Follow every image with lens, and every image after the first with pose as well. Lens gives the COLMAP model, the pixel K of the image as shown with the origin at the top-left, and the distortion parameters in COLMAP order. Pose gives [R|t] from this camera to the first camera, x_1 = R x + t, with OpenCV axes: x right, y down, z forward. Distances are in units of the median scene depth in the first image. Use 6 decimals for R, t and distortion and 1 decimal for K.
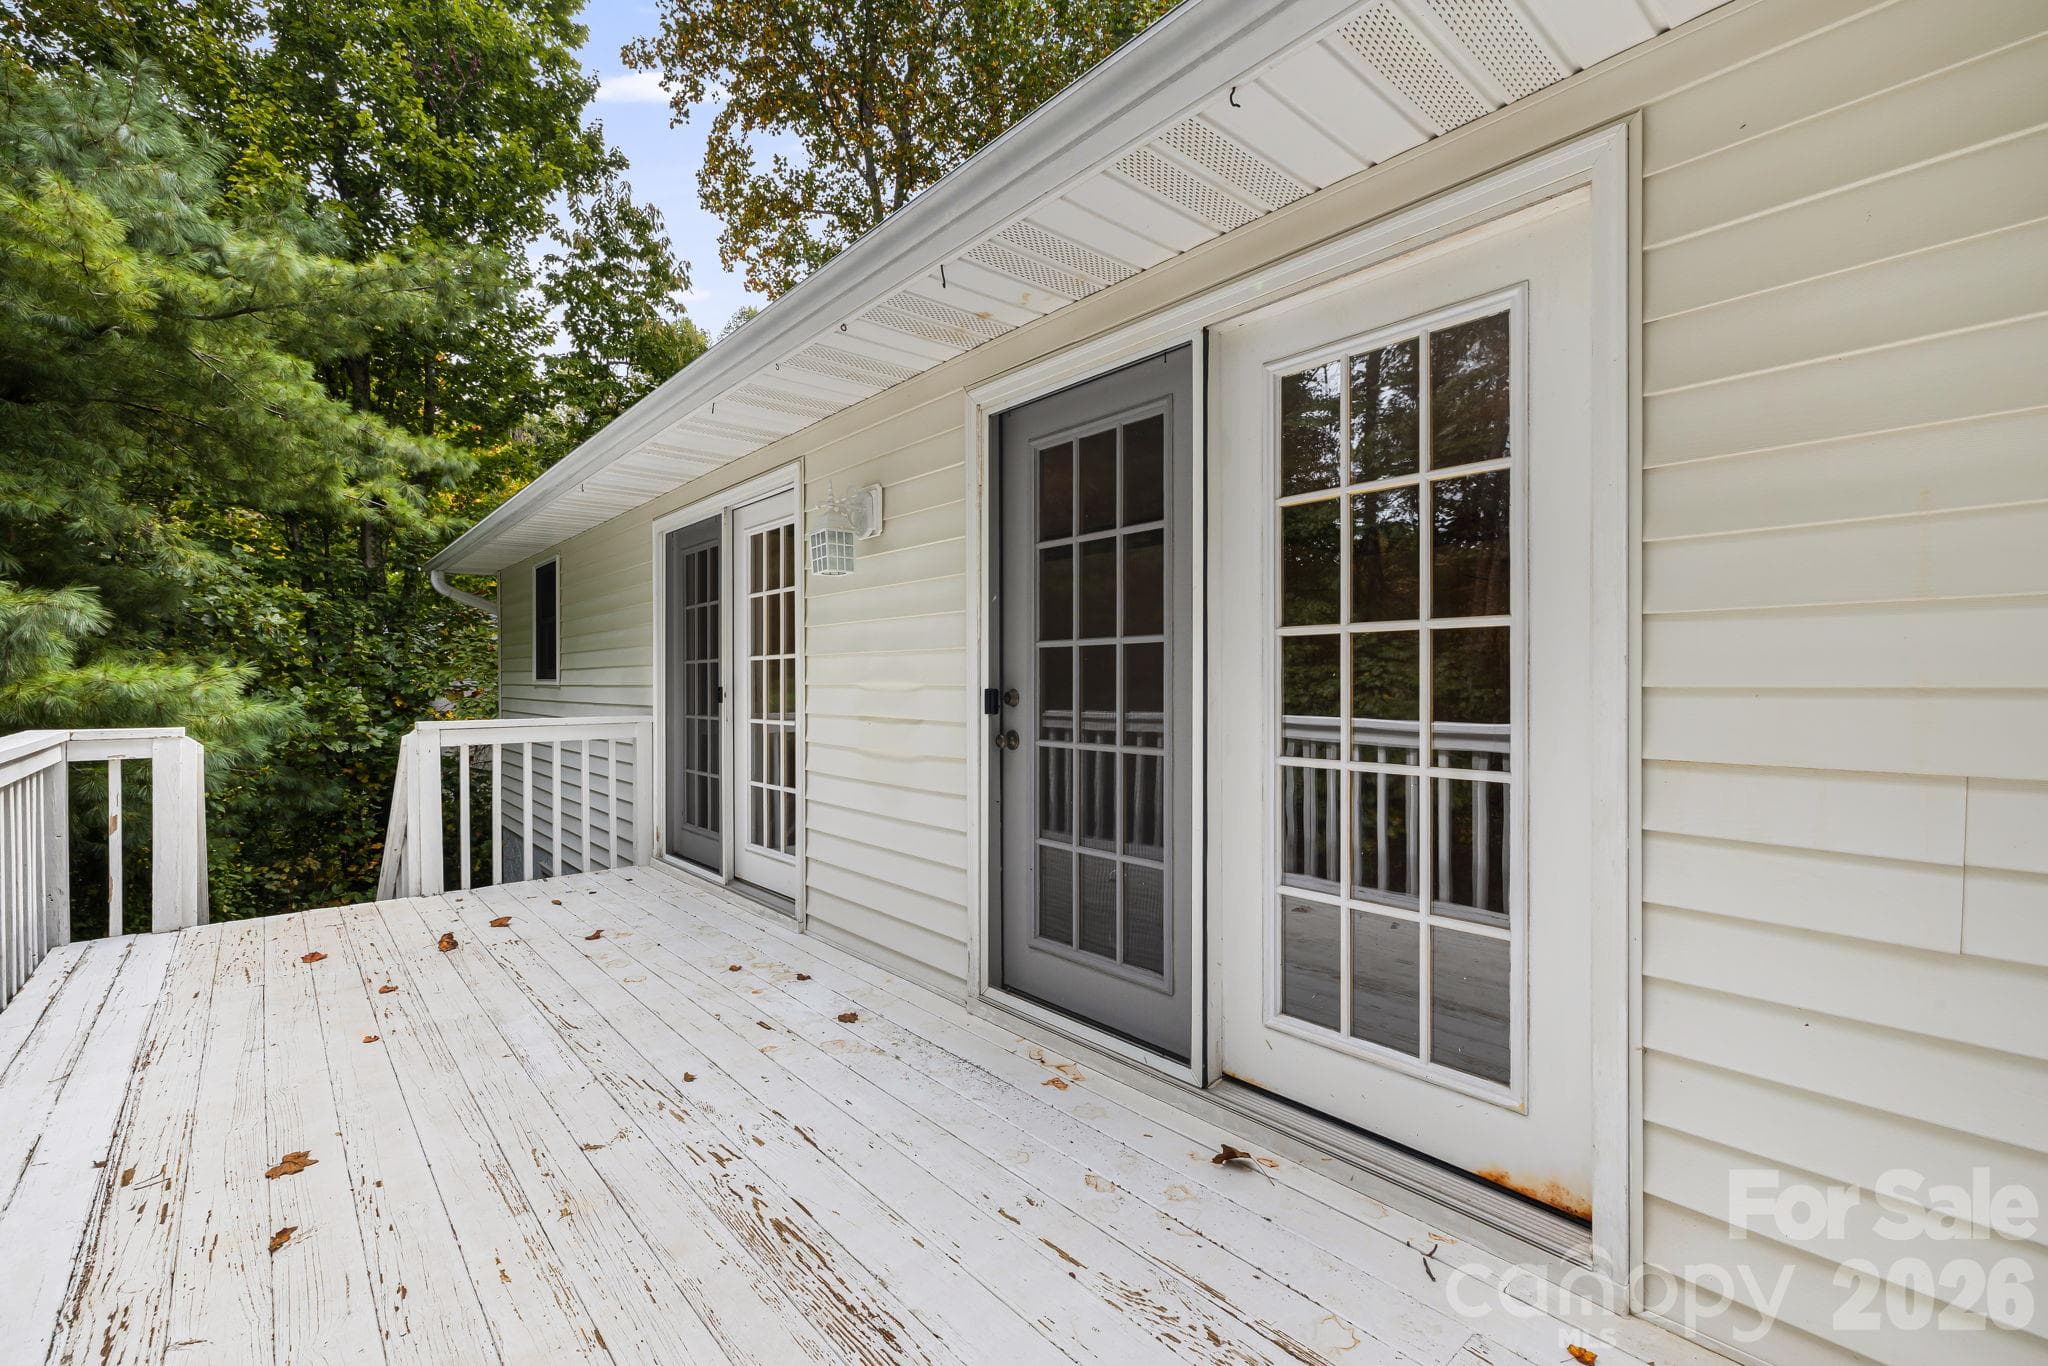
lens RADIAL K [[873.4, 0, 1009.1], [0, 873.4, 686.8], [0, 0, 1]] dist [0.001423, 0.000536]
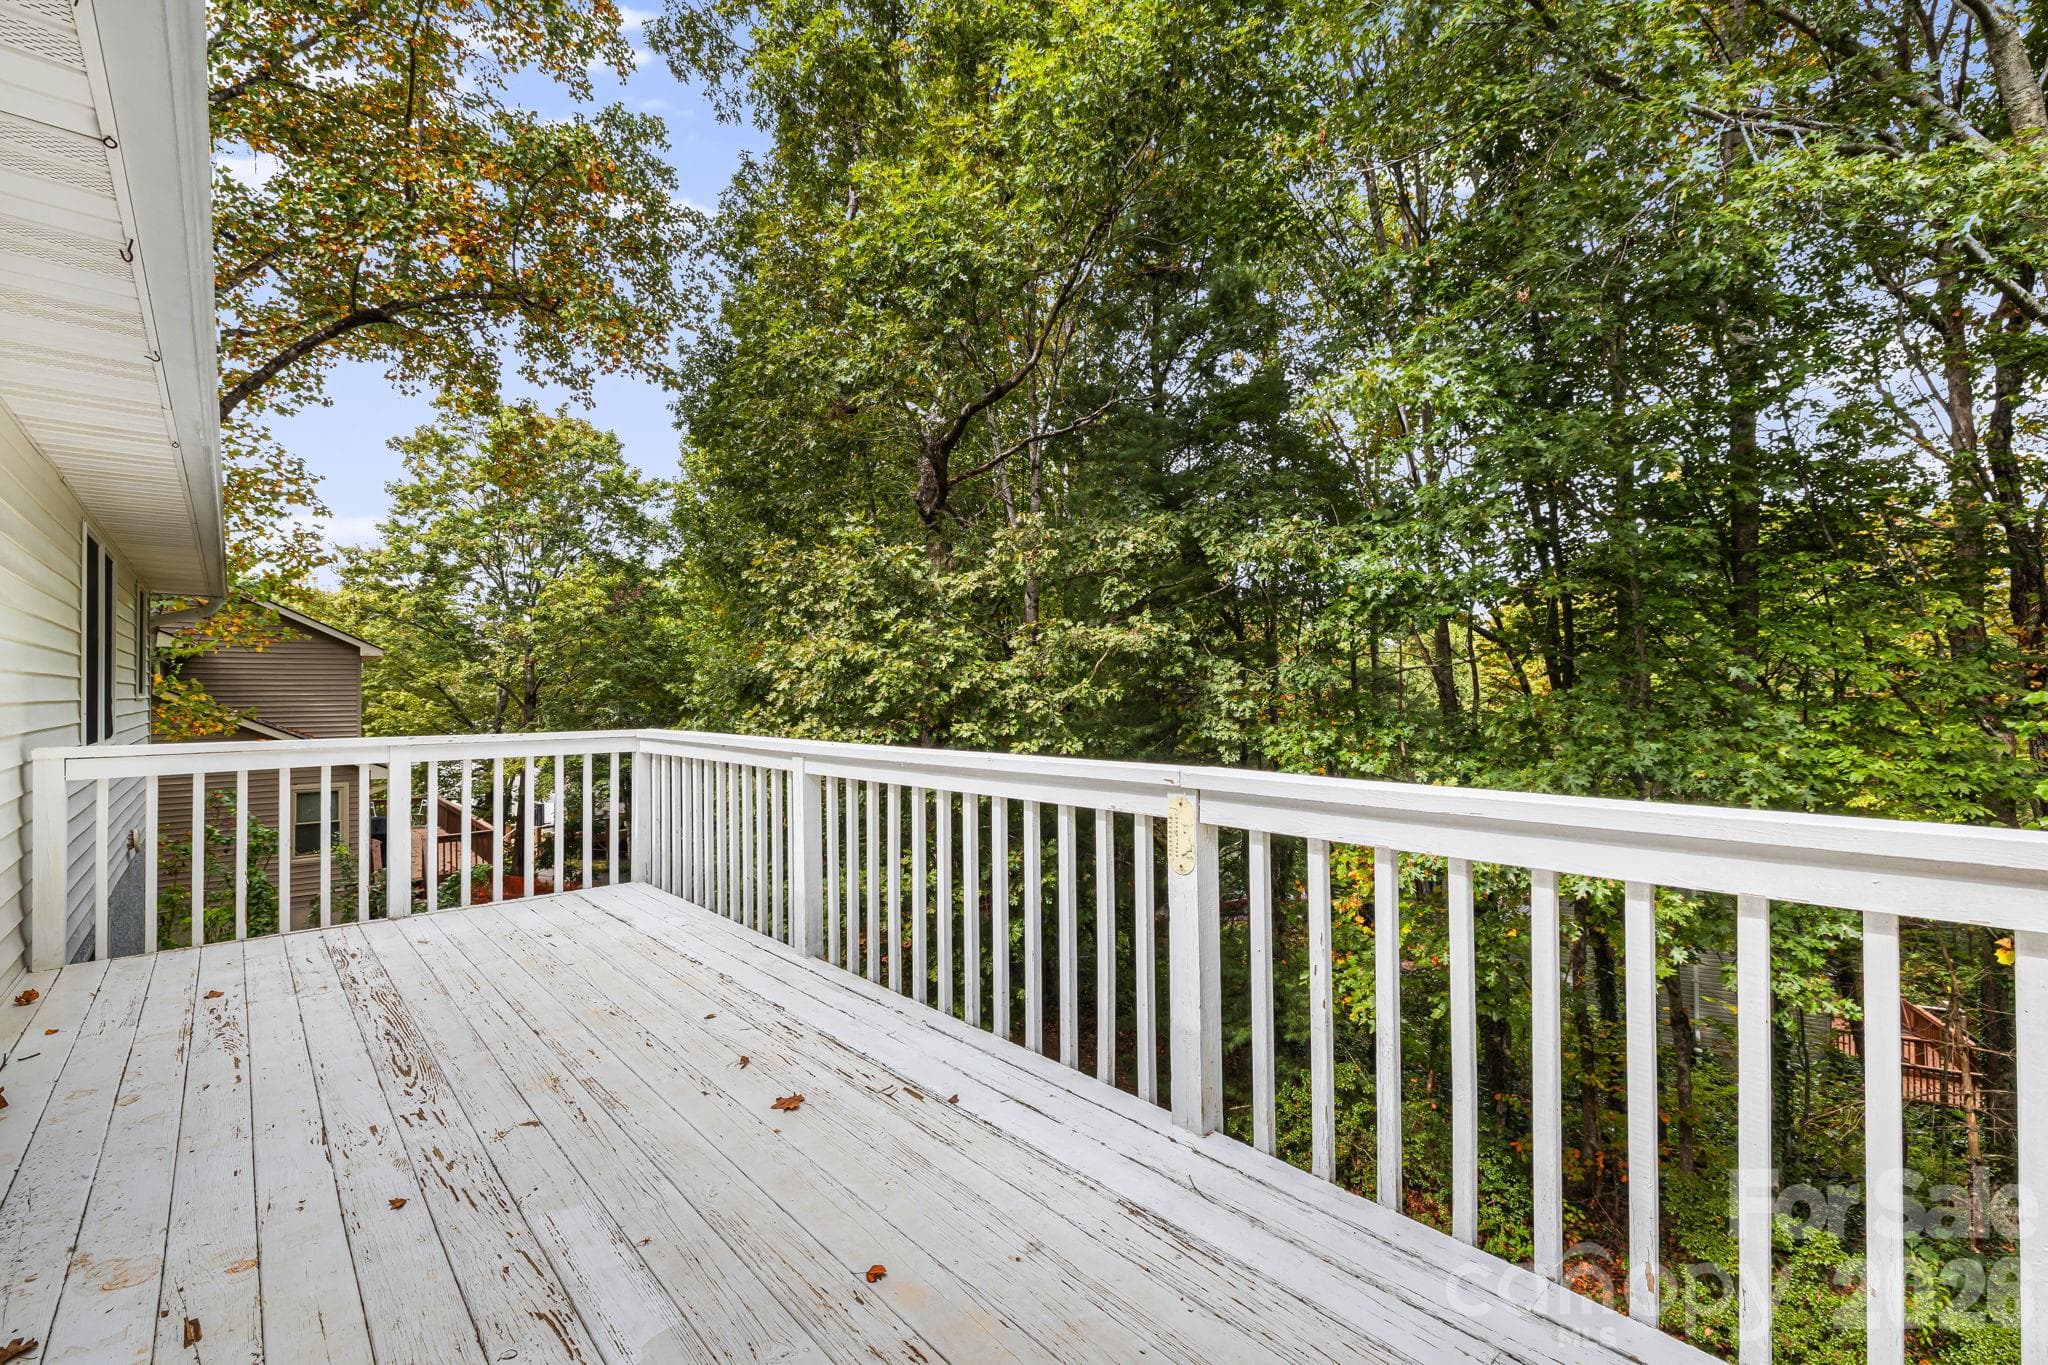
lens RADIAL K [[895.1, 0, 988.0], [0, 895.1, 688.9], [0, 0, 1]] dist [0.003323, 0.000308]
pose [[-0.999802, 0.014814, 0.013315, -0.795277], [0.014920, 0.999857, 0.007940, -0.006657], [-0.013195, 0.008137, -0.999880, 1.566769]]
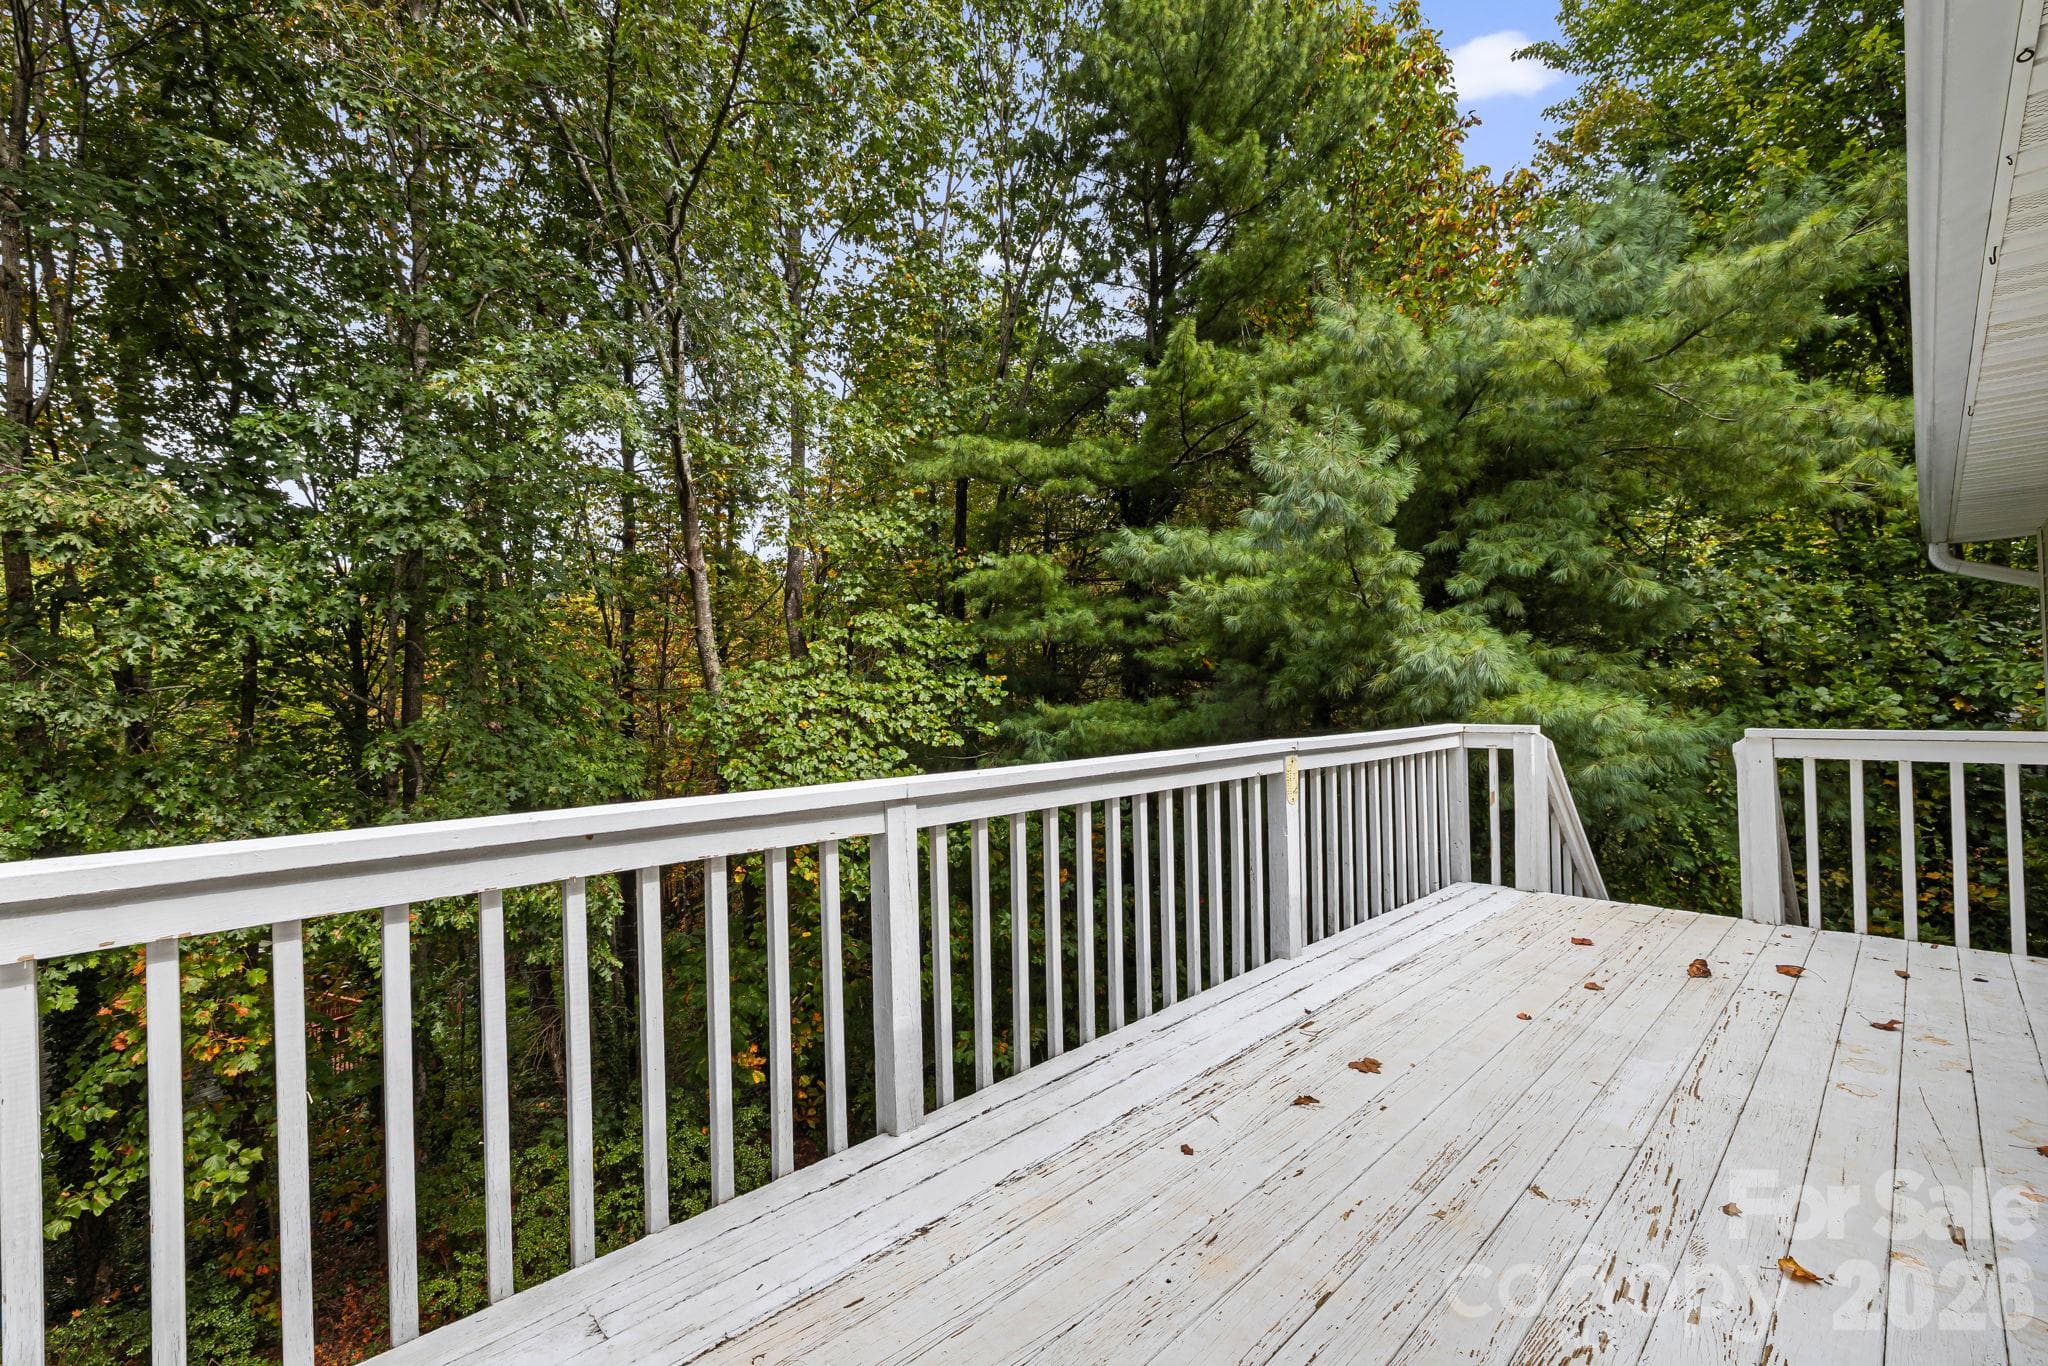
lens RADIAL K [[873.4, 0, 1009.1], [0, 873.4, 686.8], [0, 0, 1]] dist [0.001423, 0.000536]
pose [[0.048541, -0.007725, -0.998791, 0.320503], [0.009260, 0.999931, -0.007283, -0.006298], [0.998778, -0.008895, 0.048609, 0.299089]]
